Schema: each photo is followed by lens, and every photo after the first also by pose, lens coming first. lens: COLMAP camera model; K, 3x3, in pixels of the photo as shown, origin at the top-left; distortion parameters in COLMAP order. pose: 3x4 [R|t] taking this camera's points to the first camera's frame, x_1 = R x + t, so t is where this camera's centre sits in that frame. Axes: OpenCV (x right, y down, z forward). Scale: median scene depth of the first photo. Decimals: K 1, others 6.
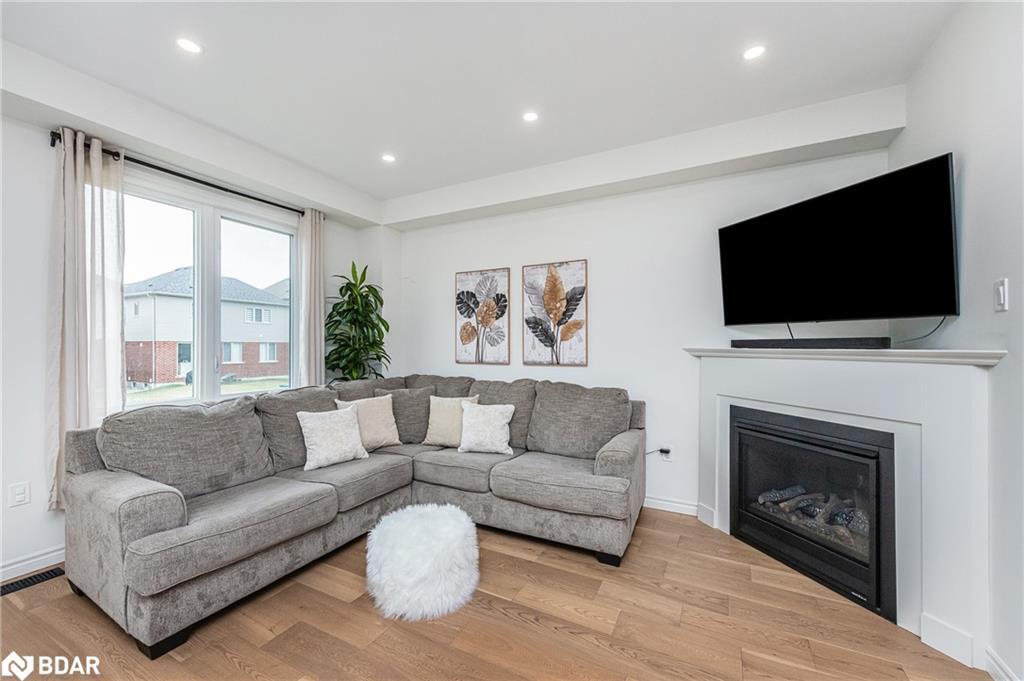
lens RADIAL K [[429.5, 0, 513.6], [0, 429.5, 348.0], [0, 0, 1]] dist [0.017481, -0.003583]
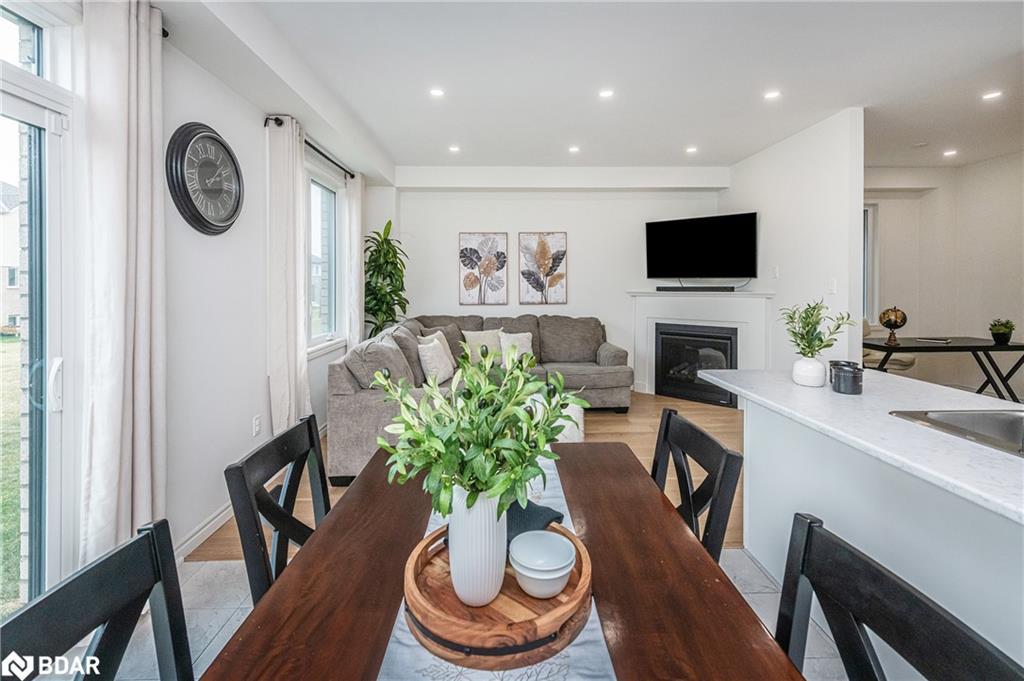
lens RADIAL K [[429.5, 0, 541.4], [0, 429.5, 297.3], [0, 0, 1]] dist [0.017481, -0.003583]
pose [[0.857031, -0.021274, 0.514825, -0.646289], [0.007595, 0.999560, 0.028662, -0.023494], [-0.515208, -0.020654, 0.856816, -0.224841]]
